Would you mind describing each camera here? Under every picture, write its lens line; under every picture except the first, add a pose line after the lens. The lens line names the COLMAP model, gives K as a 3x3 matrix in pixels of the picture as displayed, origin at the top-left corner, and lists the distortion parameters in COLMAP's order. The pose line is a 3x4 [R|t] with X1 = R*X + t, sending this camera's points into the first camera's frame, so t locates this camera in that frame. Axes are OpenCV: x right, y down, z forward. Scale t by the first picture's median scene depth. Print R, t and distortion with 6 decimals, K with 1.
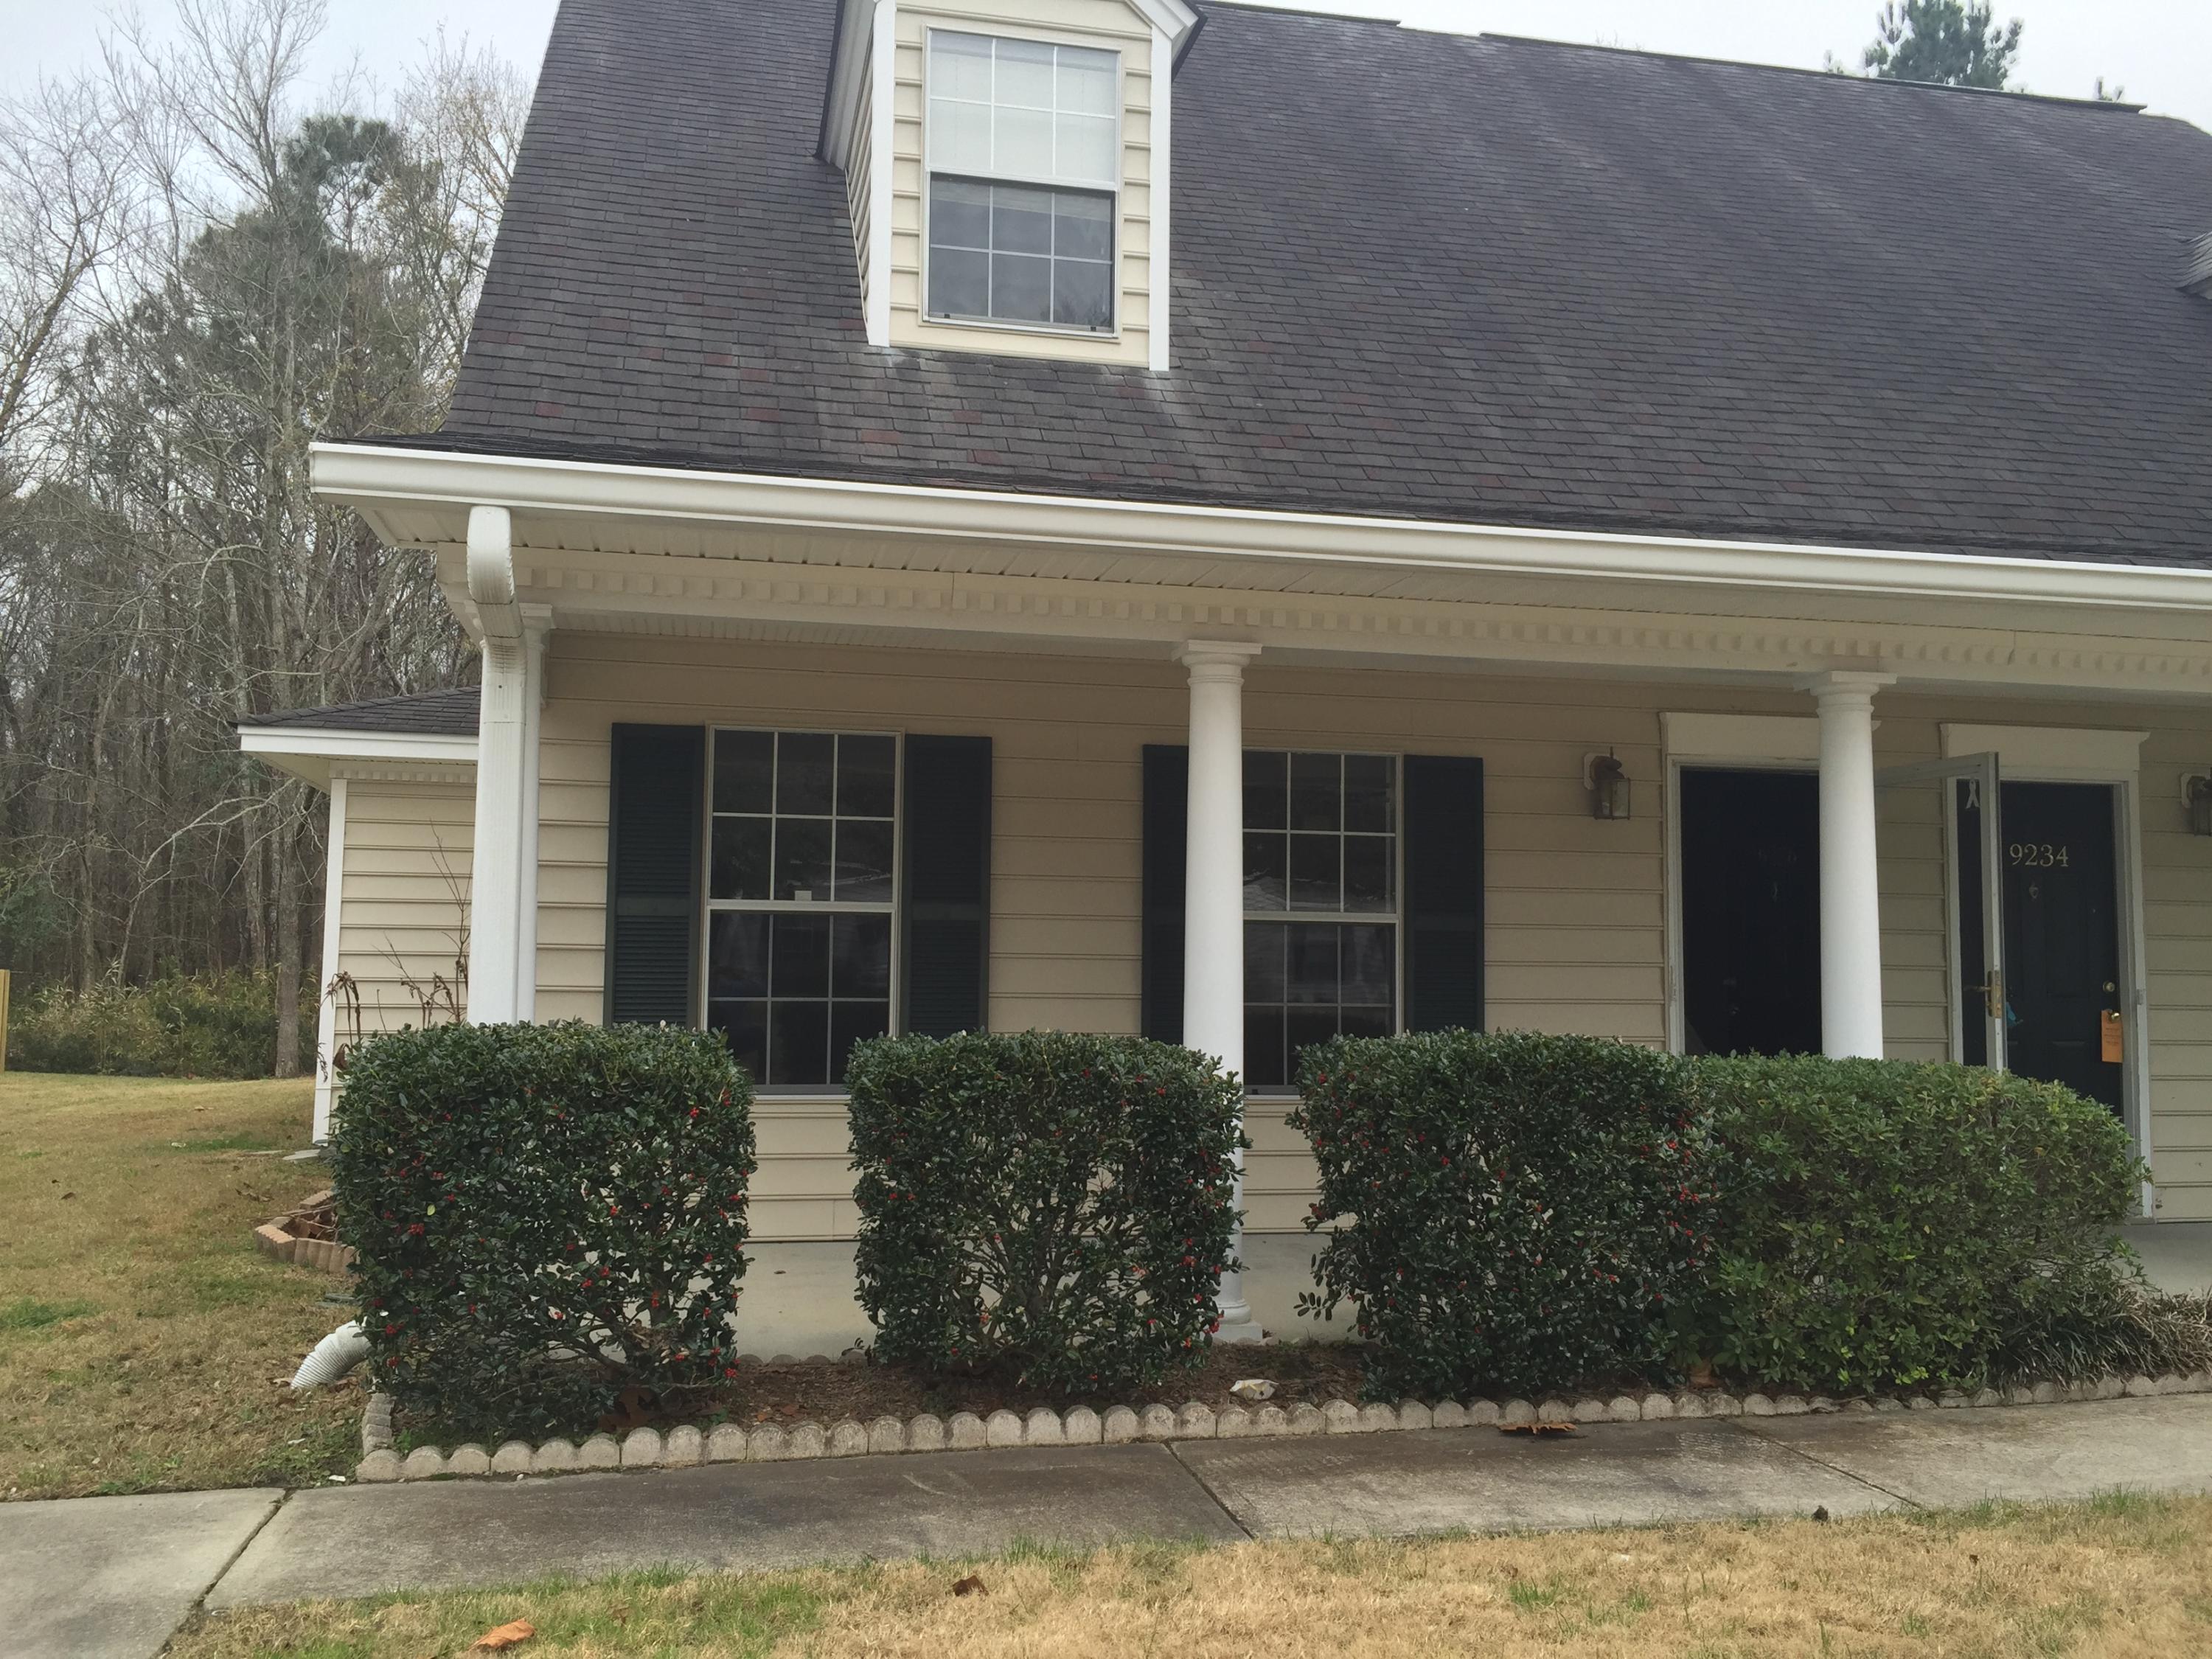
lens RADIAL K [[1905.5, 0, 1112.9], [0, 1905.5, 823.8], [0, 0, 1]] dist [0.079572, -0.097490]
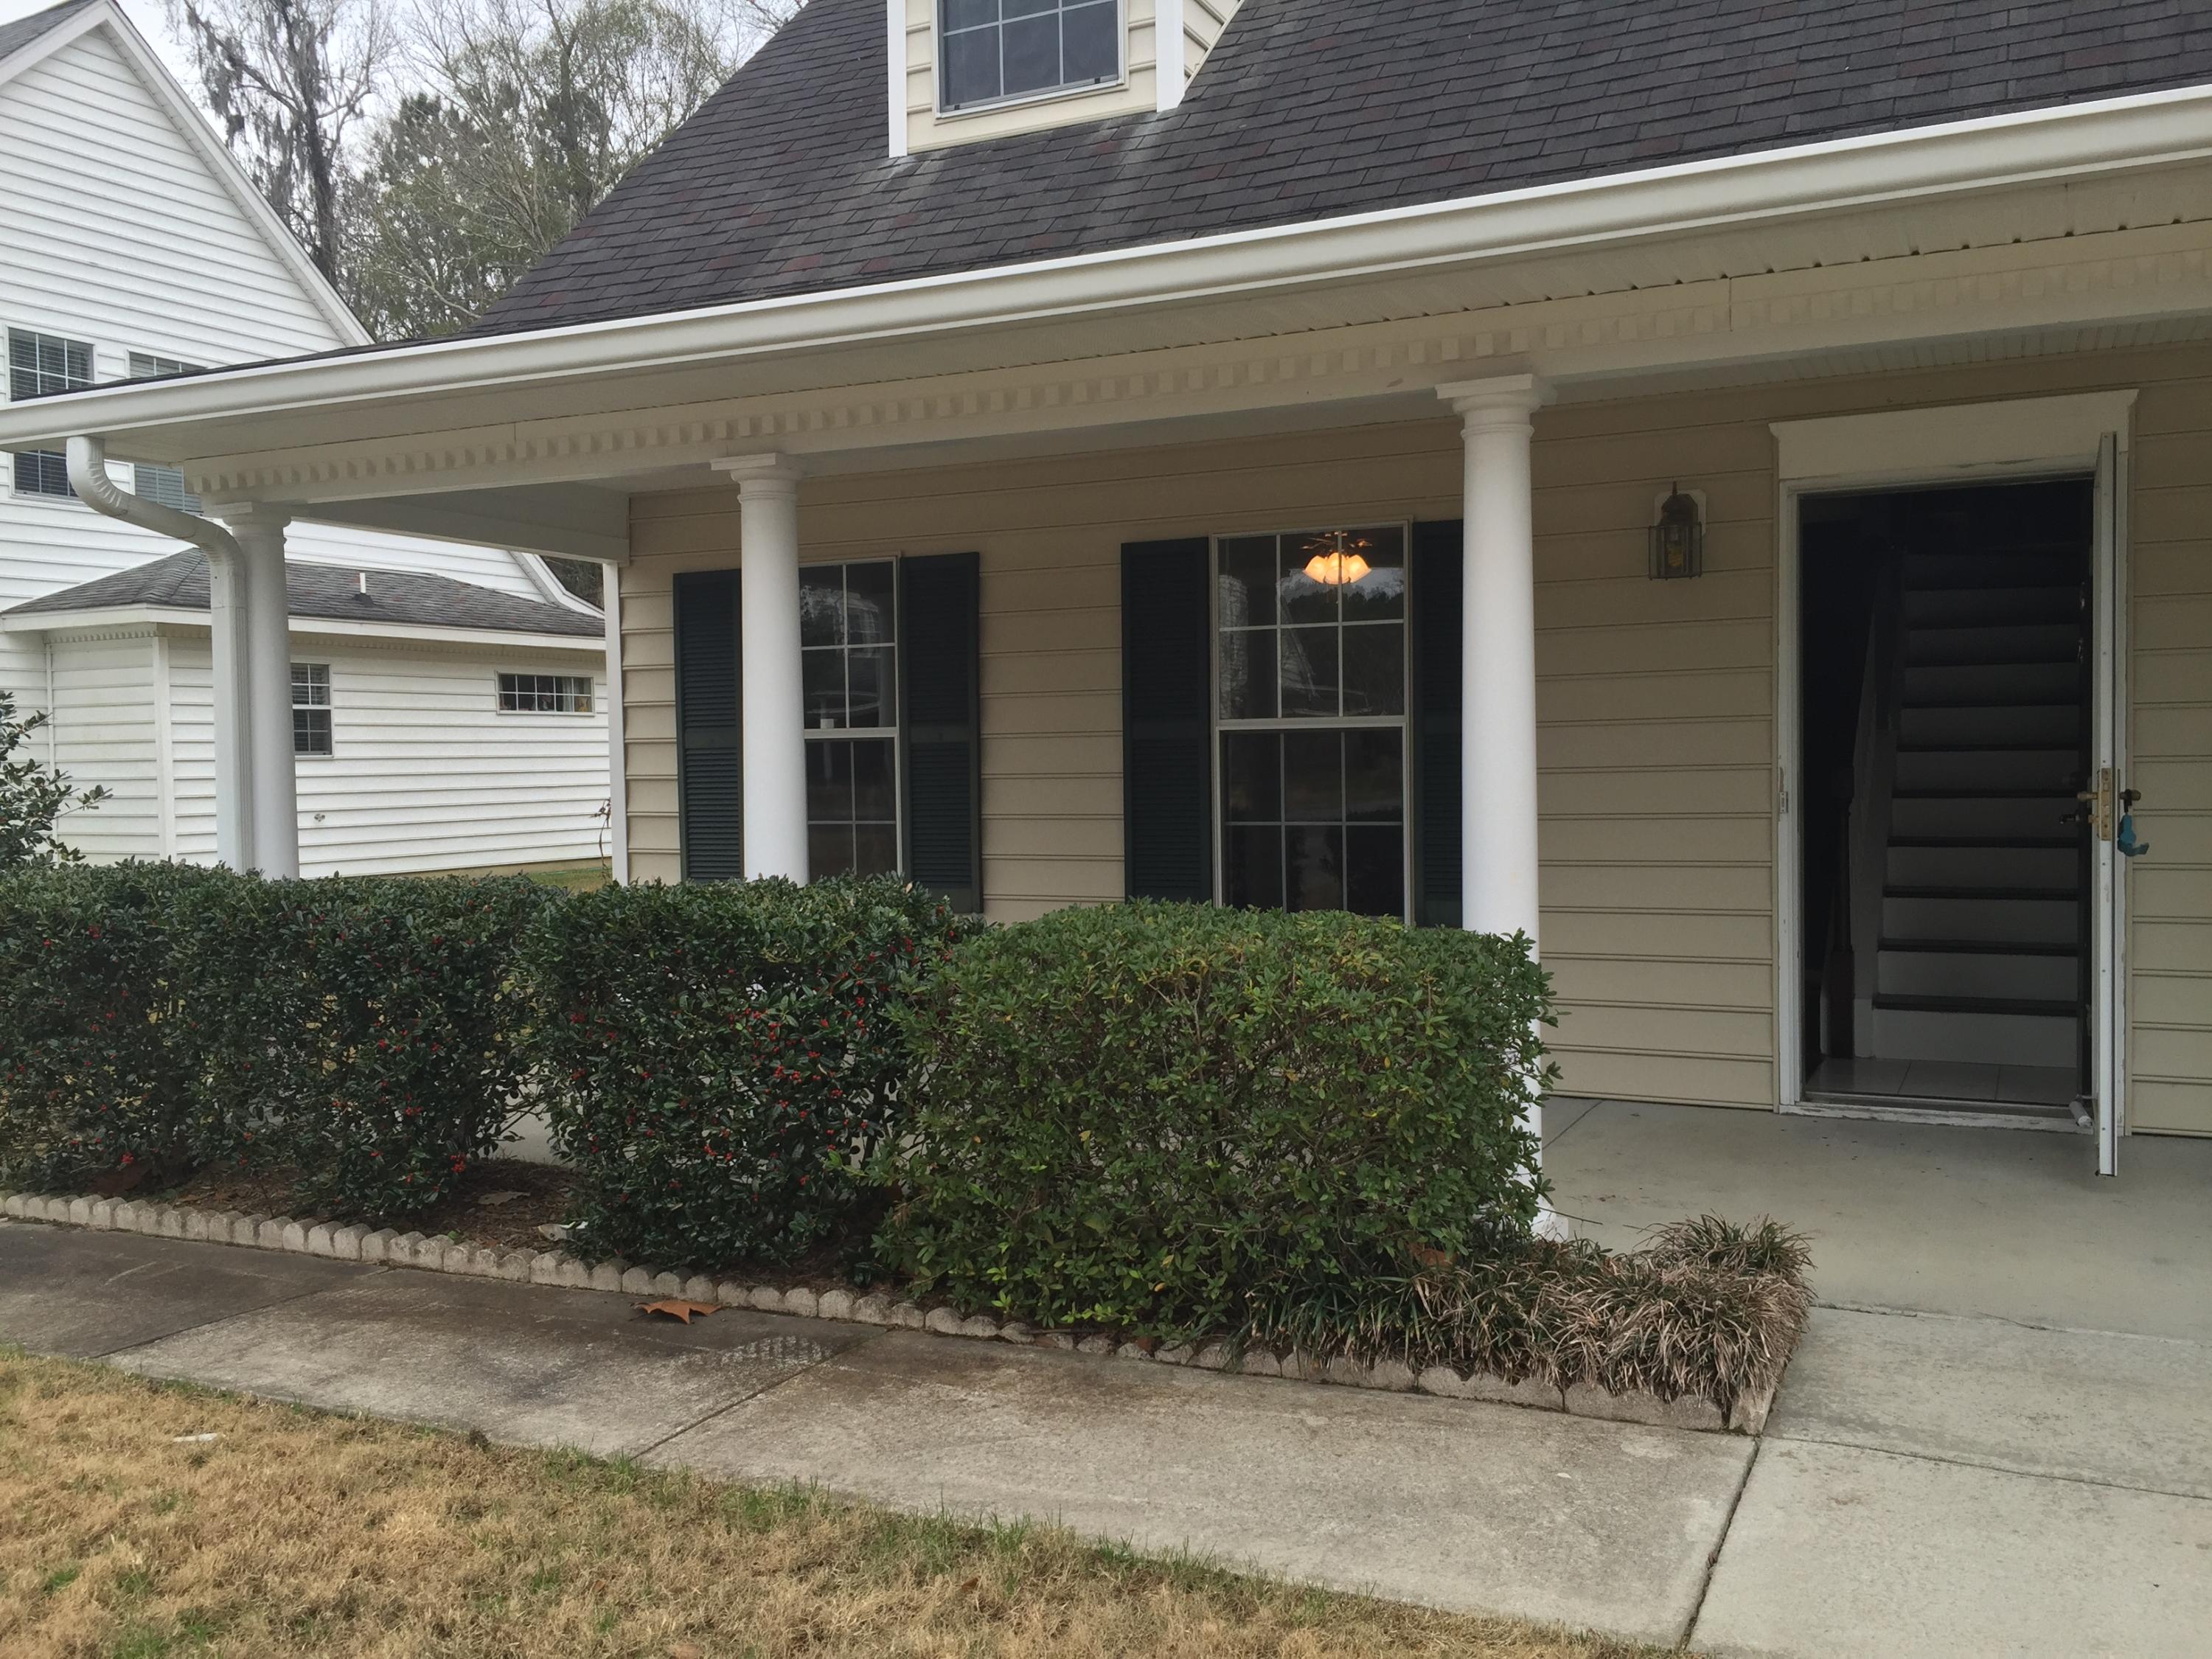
lens RADIAL K [[1905.5, 0, 1093.6], [0, 1905.5, 824.1], [0, 0, 1]] dist [0.079572, -0.097490]
pose [[0.782787, -0.003077, -0.622283, 0.593523], [0.074620, 0.993236, 0.088956, 0.010148], [0.617800, -0.116068, 0.777722, 0.269919]]
